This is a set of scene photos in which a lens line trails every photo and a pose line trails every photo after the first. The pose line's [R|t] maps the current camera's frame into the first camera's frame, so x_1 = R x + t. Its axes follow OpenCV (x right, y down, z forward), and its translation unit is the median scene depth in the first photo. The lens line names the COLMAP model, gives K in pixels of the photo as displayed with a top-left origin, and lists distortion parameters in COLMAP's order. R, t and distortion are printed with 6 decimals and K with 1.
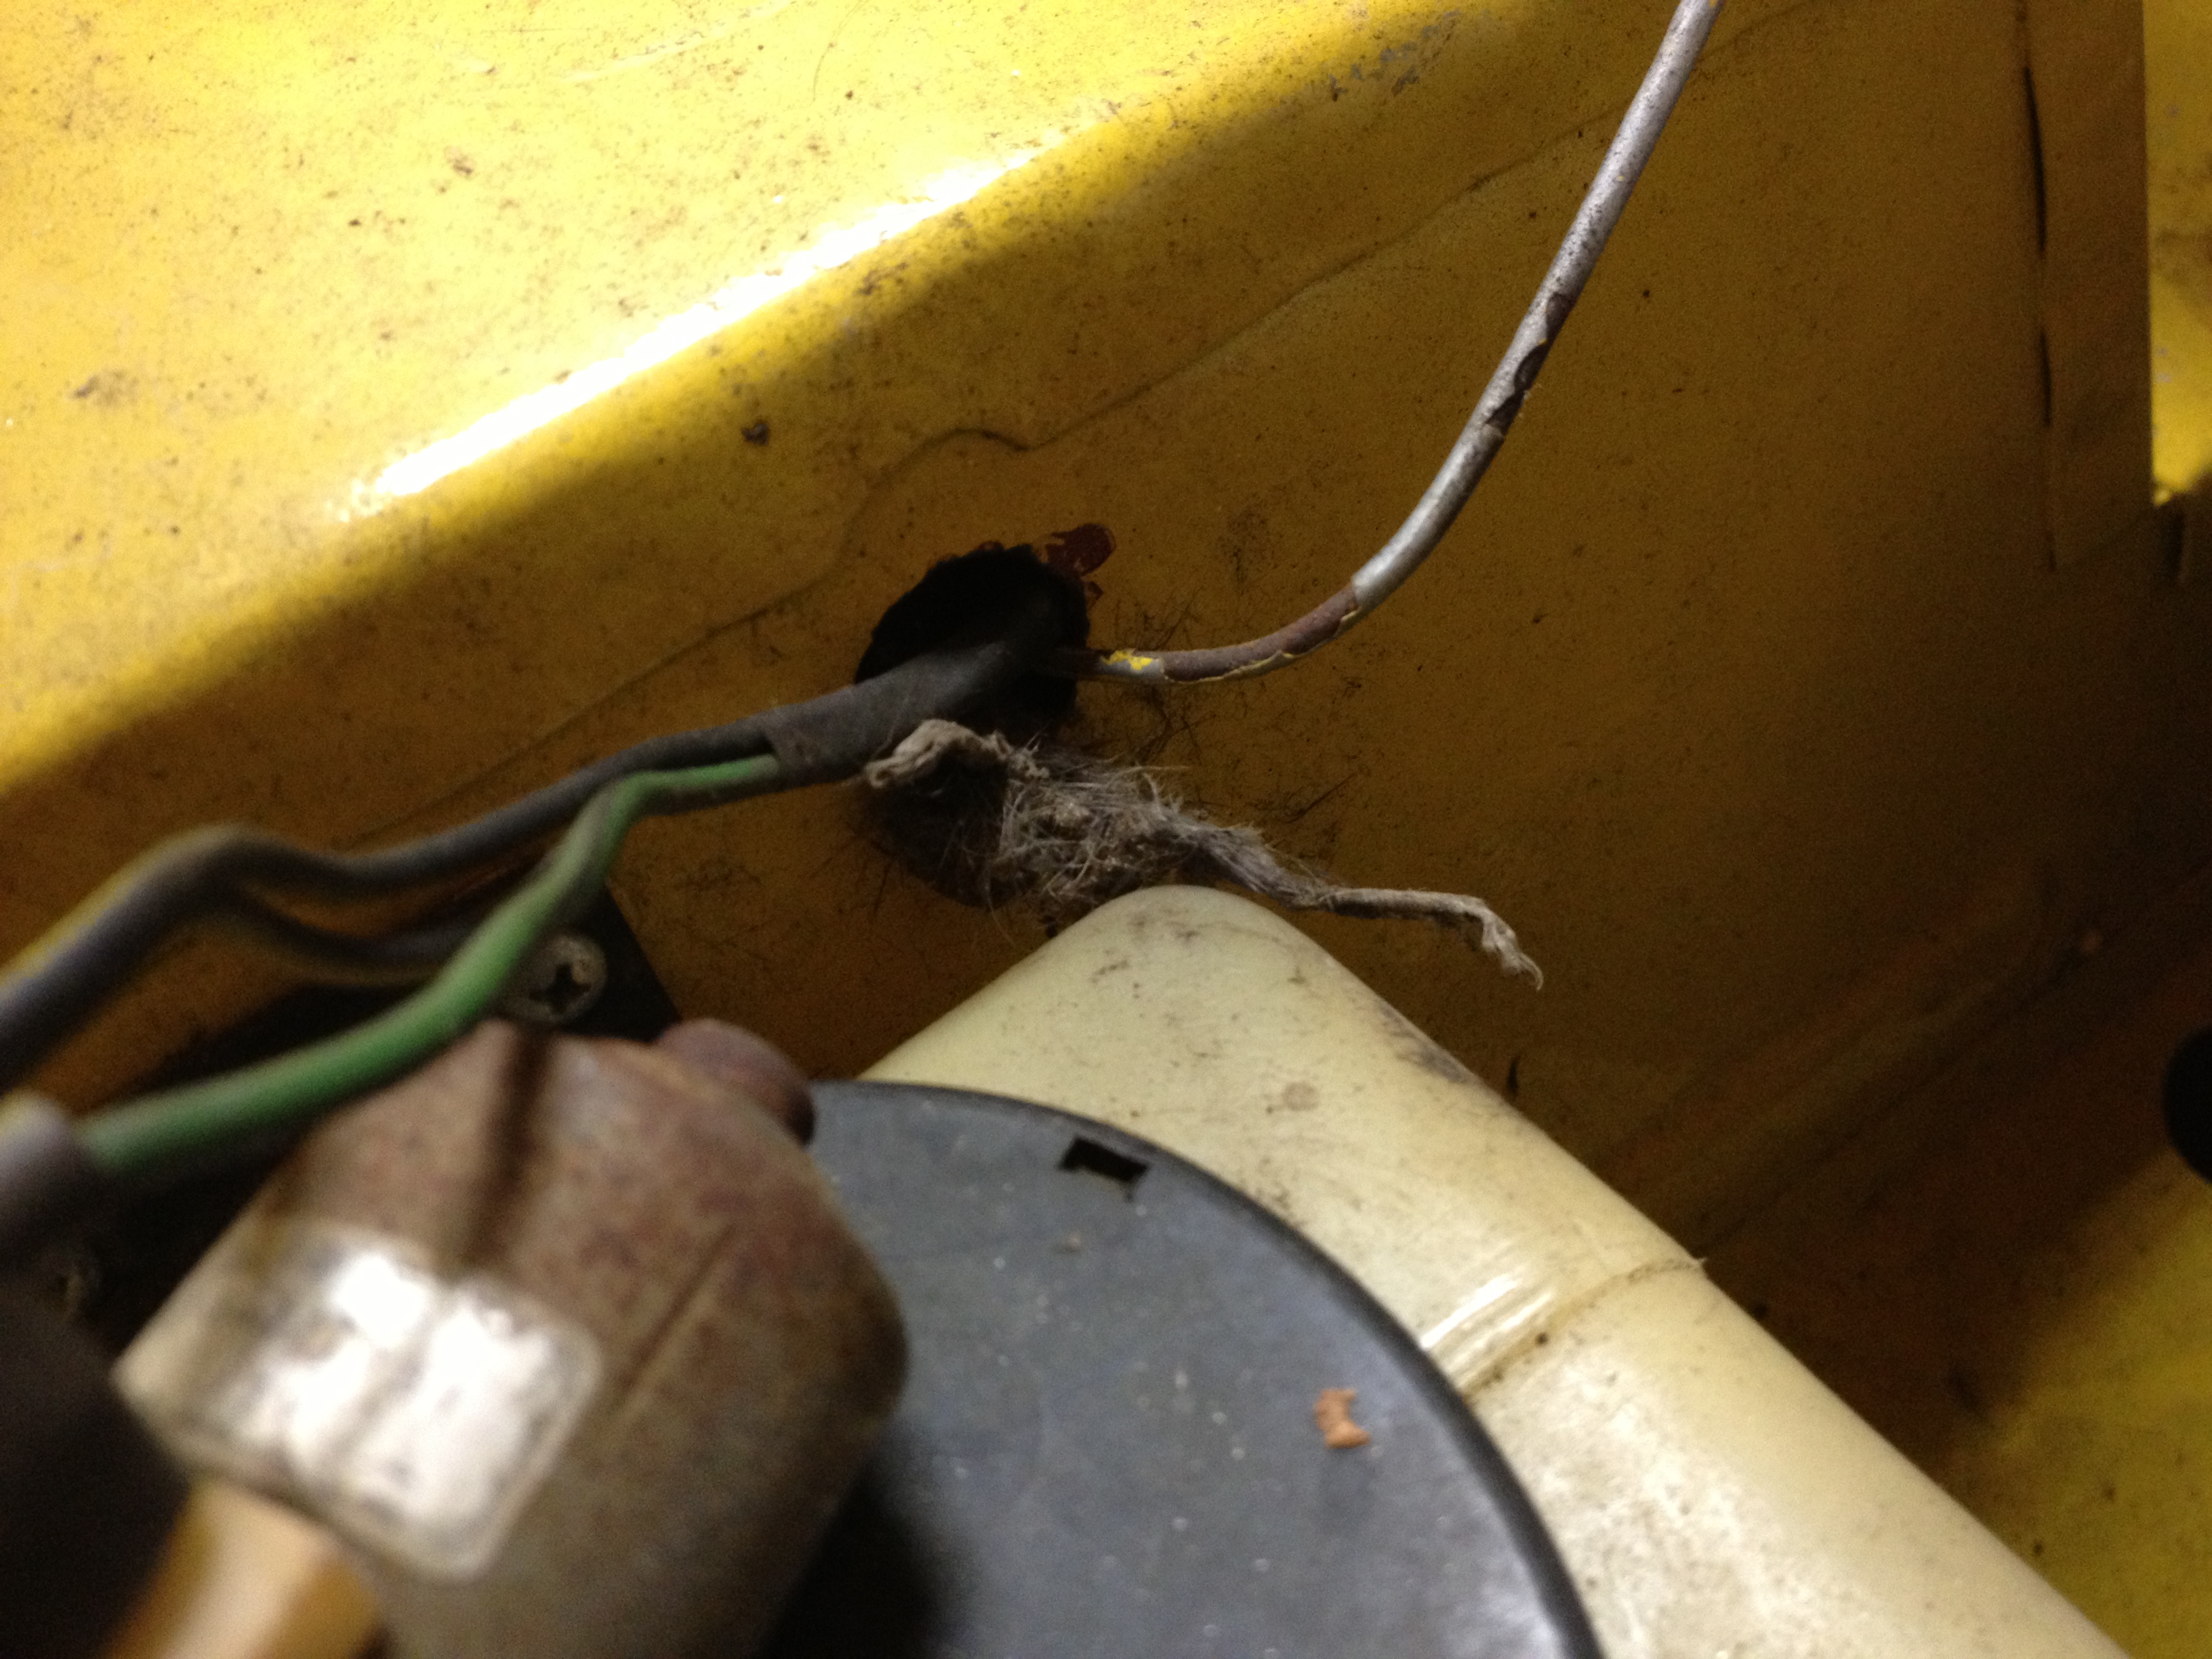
lens RADIAL K [[2237.9, 0, 1102.7], [0, 2237.9, 831.3], [0, 0, 1]] dist [0.048564, 0.000000]
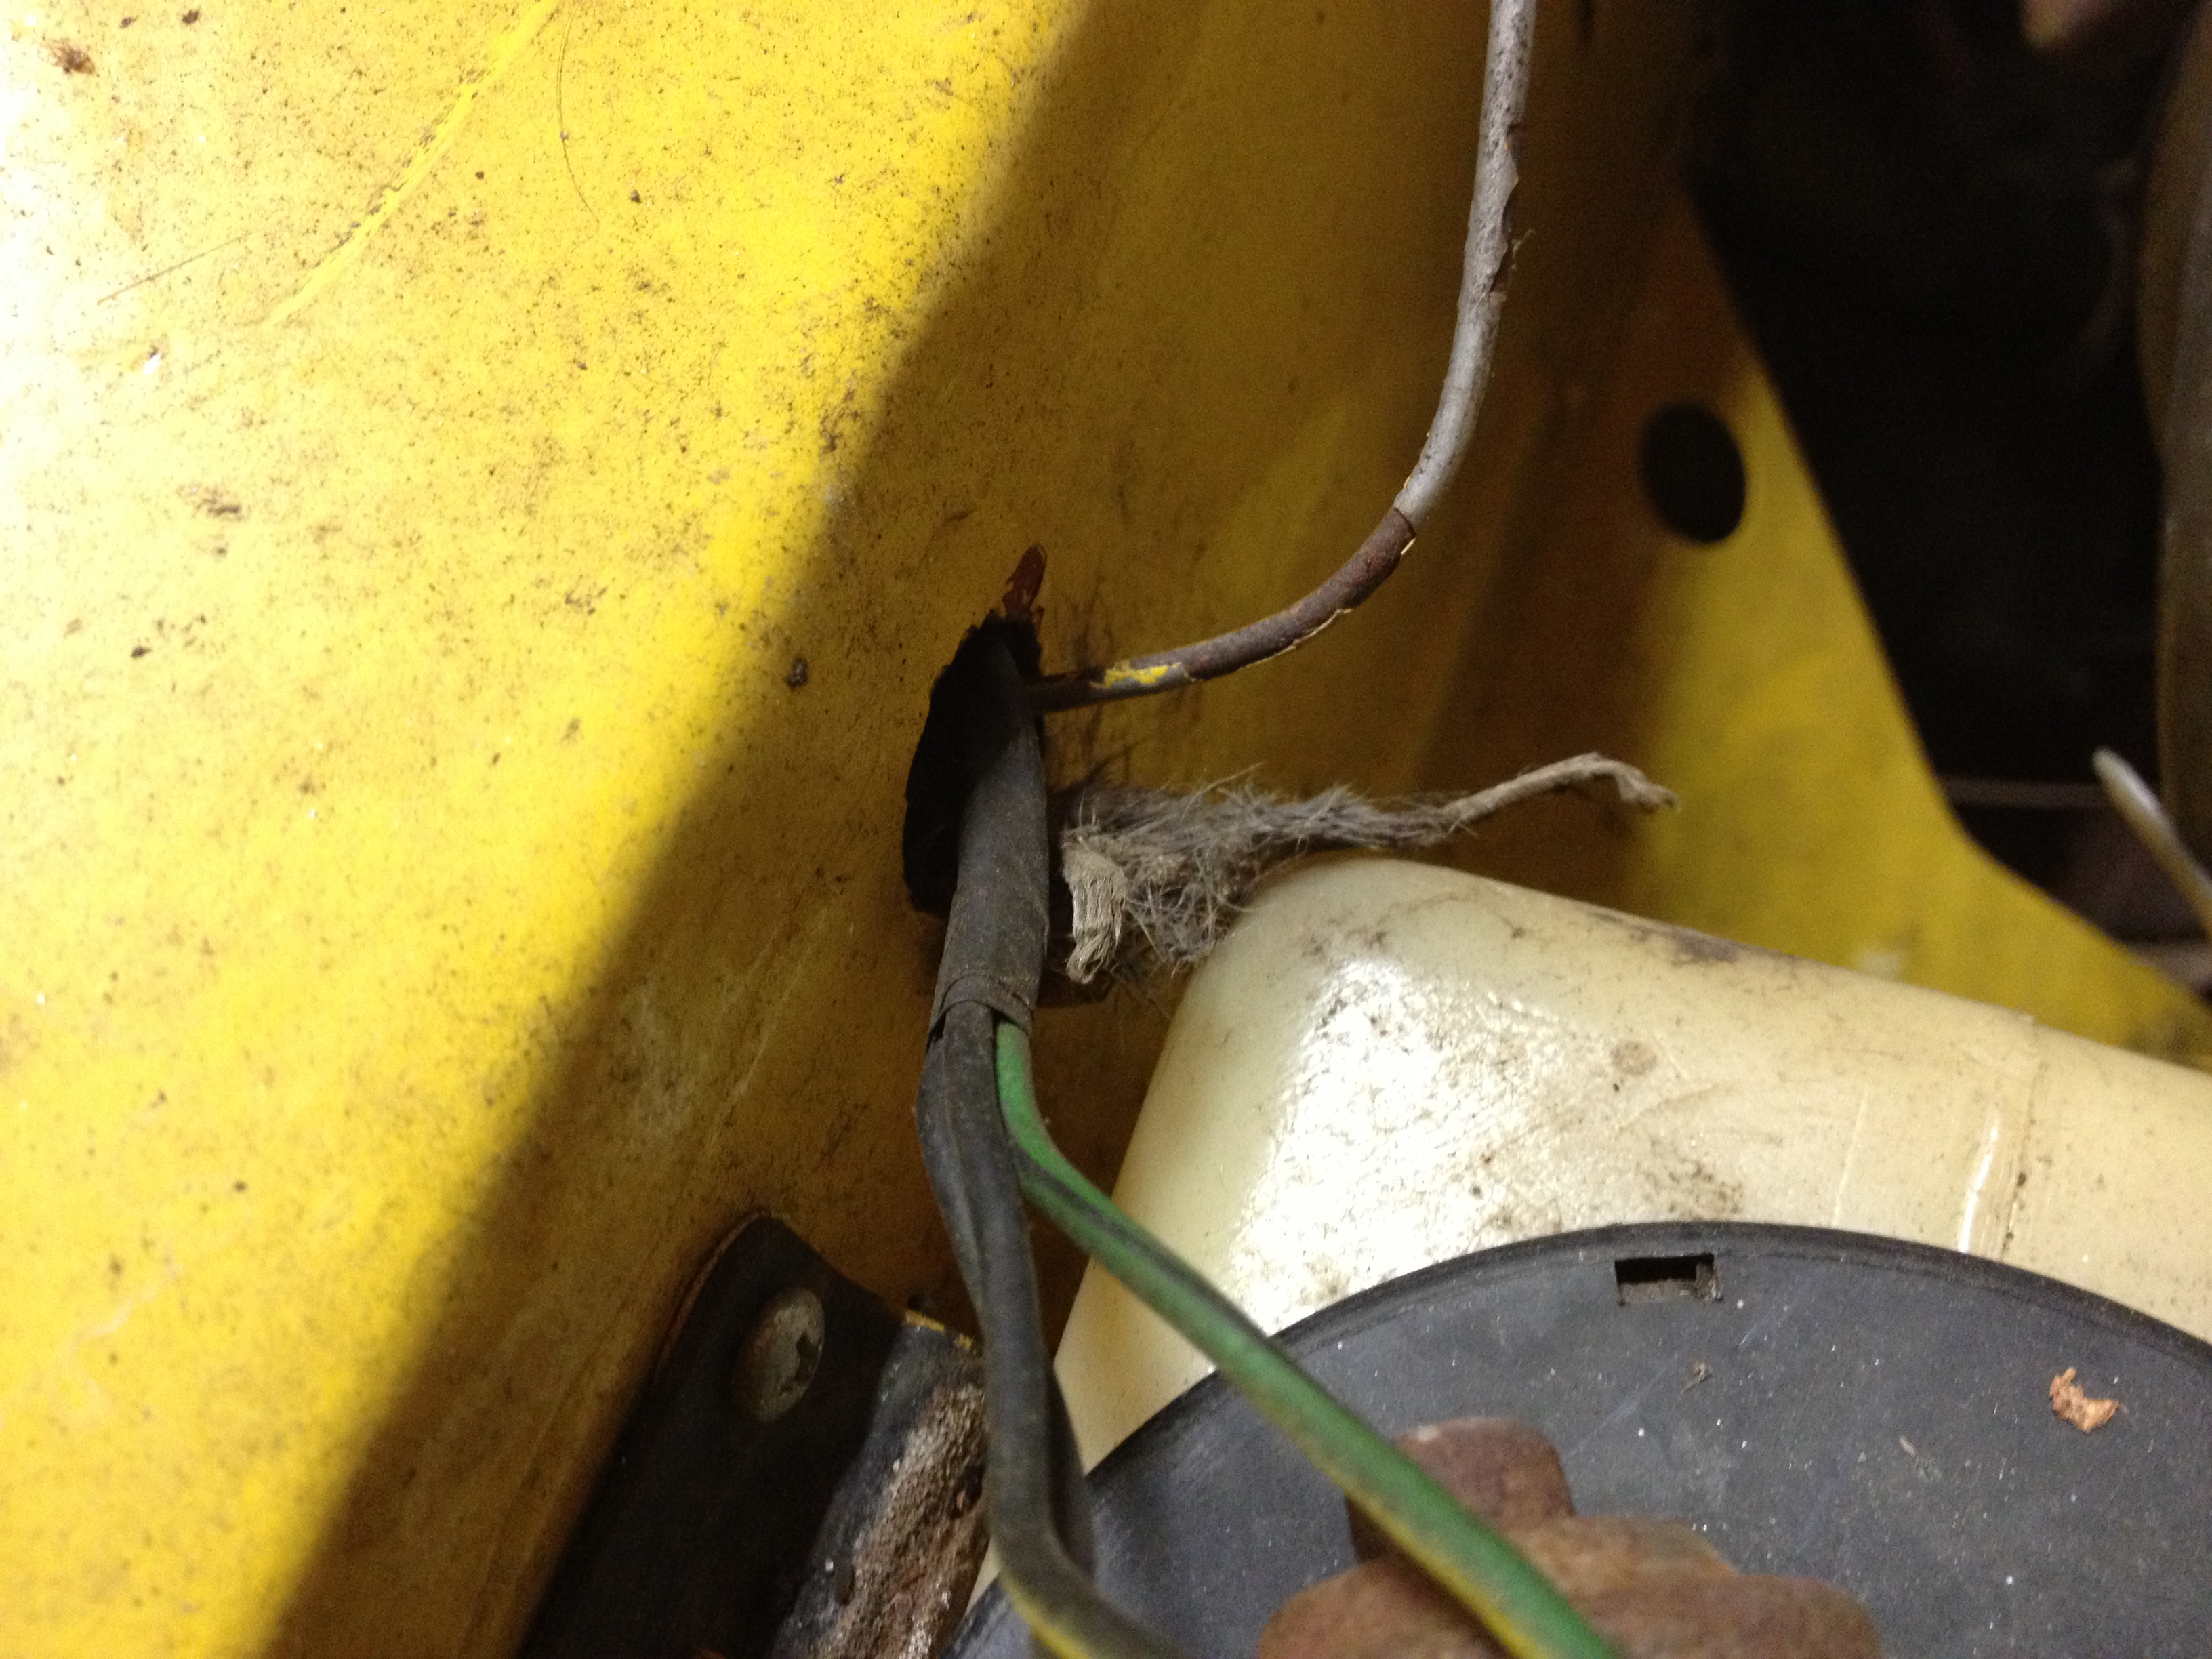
lens RADIAL K [[2237.9, 0, 1106.8], [0, 2237.9, 827.1], [0, 0, 1]] dist [0.048564, 0.000000]
pose [[0.824815, -0.466933, 0.318833, -0.332750], [0.386871, 0.877311, 0.283999, -0.304926], [-0.412324, -0.110900, 0.904262, 0.235817]]
